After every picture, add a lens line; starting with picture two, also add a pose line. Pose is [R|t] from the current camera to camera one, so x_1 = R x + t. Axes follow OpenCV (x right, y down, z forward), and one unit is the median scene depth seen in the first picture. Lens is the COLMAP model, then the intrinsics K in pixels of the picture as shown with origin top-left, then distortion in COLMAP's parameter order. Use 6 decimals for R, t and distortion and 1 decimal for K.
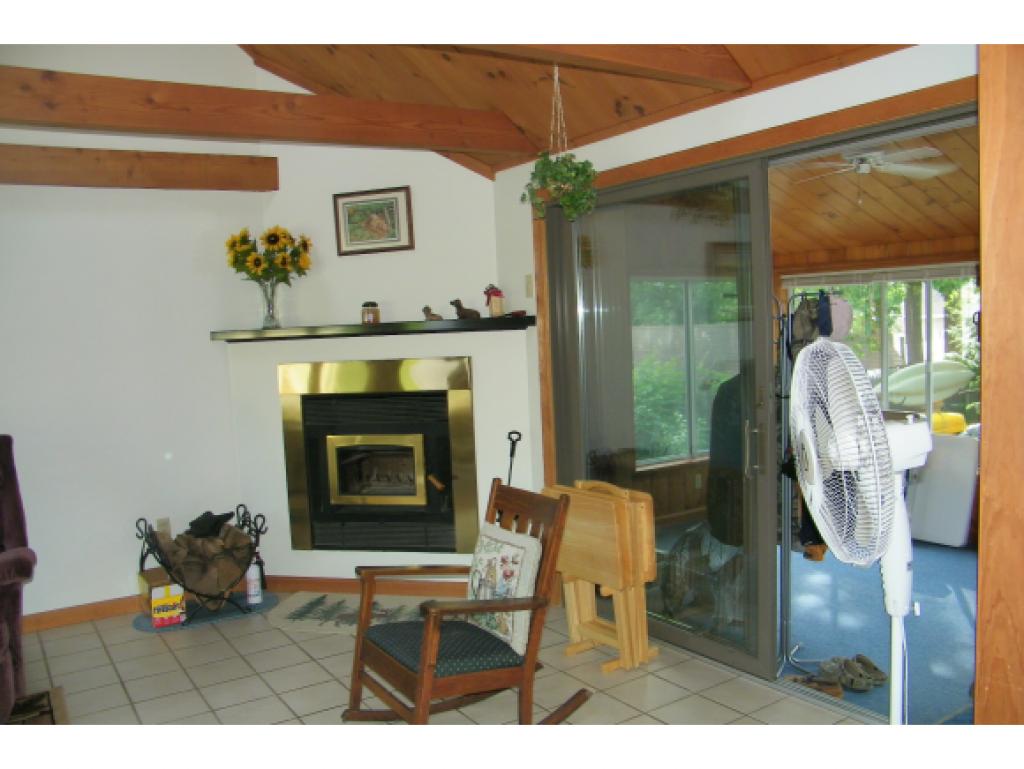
lens RADIAL K [[872.1, 0, 523.7], [0, 872.1, 390.4], [0, 0, 1]] dist [-0.185530, 0.162393]
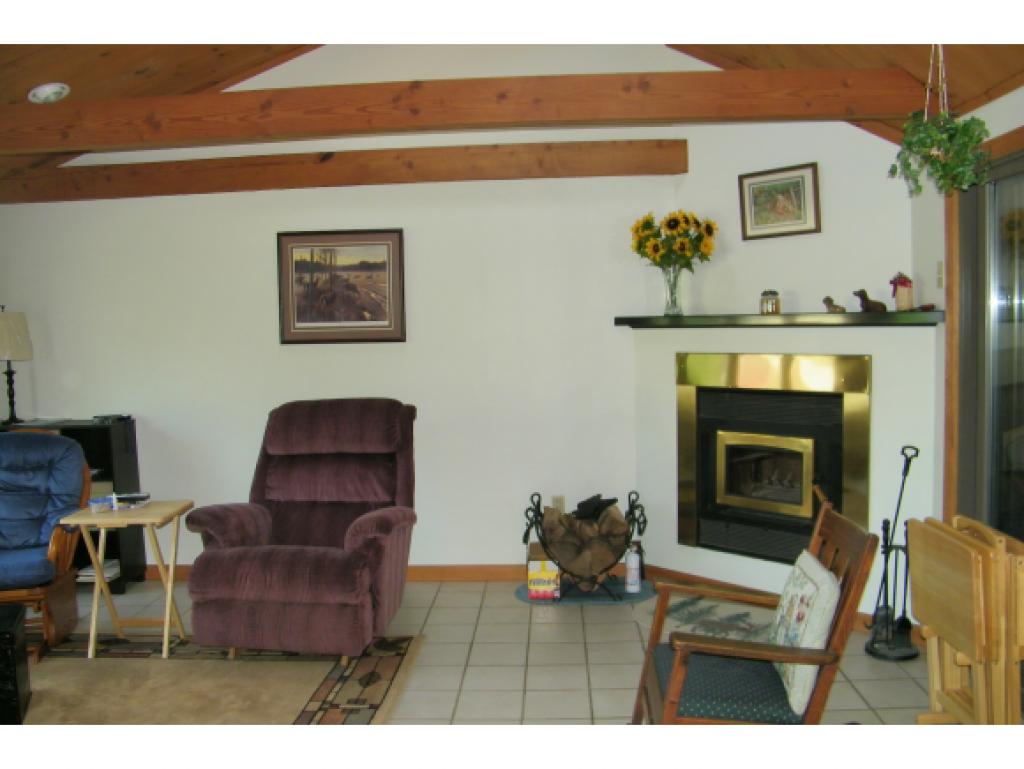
lens RADIAL K [[872.1, 0, 518.4], [0, 872.1, 387.5], [0, 0, 1]] dist [-0.185530, 0.162393]
pose [[0.810321, 0.066842, -0.582161, 0.147057], [-0.055625, 0.997761, 0.037134, -0.018255], [0.583340, 0.002292, 0.812225, 0.103565]]
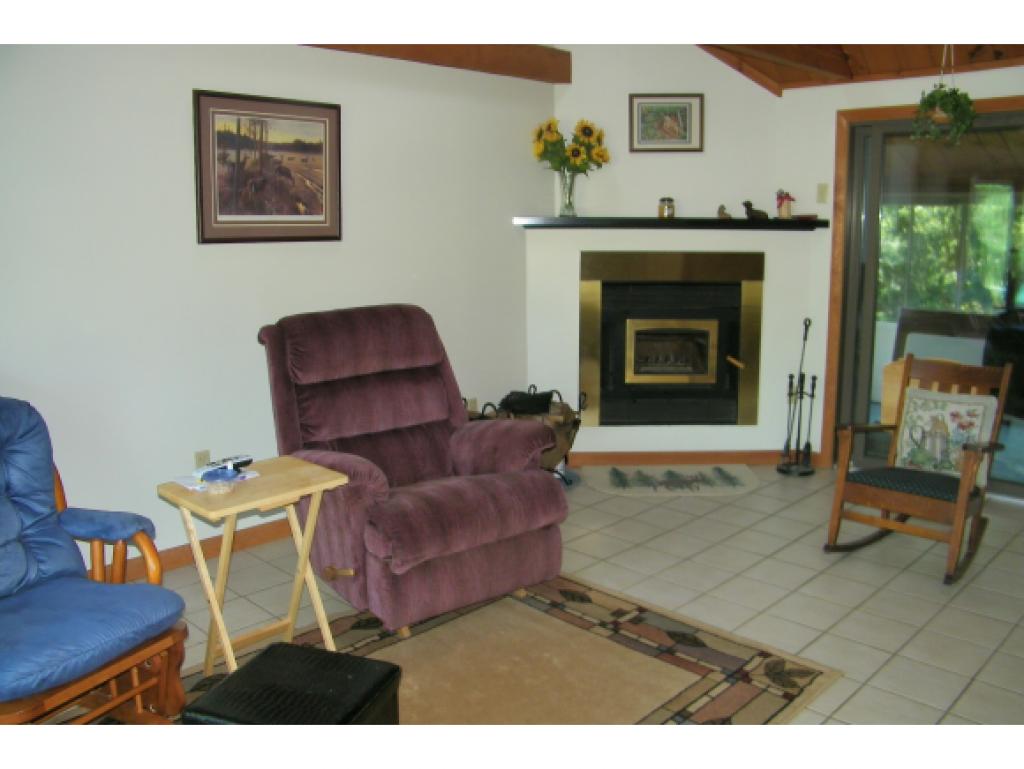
lens RADIAL K [[872.1, 0, 534.3], [0, 872.1, 388.1], [0, 0, 1]] dist [-0.185530, 0.162393]
pose [[0.974395, -0.000455, 0.224841, -0.595488], [-0.023307, 0.994406, 0.103018, 0.028771], [-0.223630, -0.105621, 0.968934, -0.037323]]
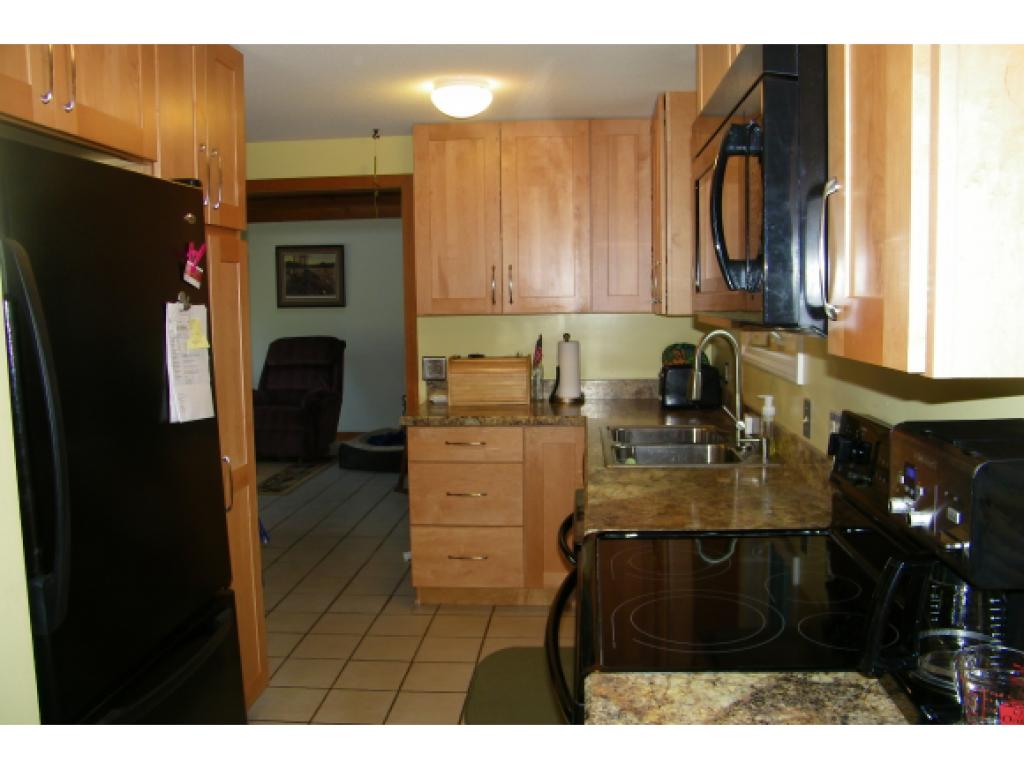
lens RADIAL K [[872.1, 0, 520.3], [0, 872.1, 385.8], [0, 0, 1]] dist [-0.185530, 0.162393]
pose [[0.794029, 0.099668, -0.599653, 0.896795], [-0.068989, 0.994869, 0.074005, -0.021860], [0.603952, -0.017393, 0.796831, -0.416851]]
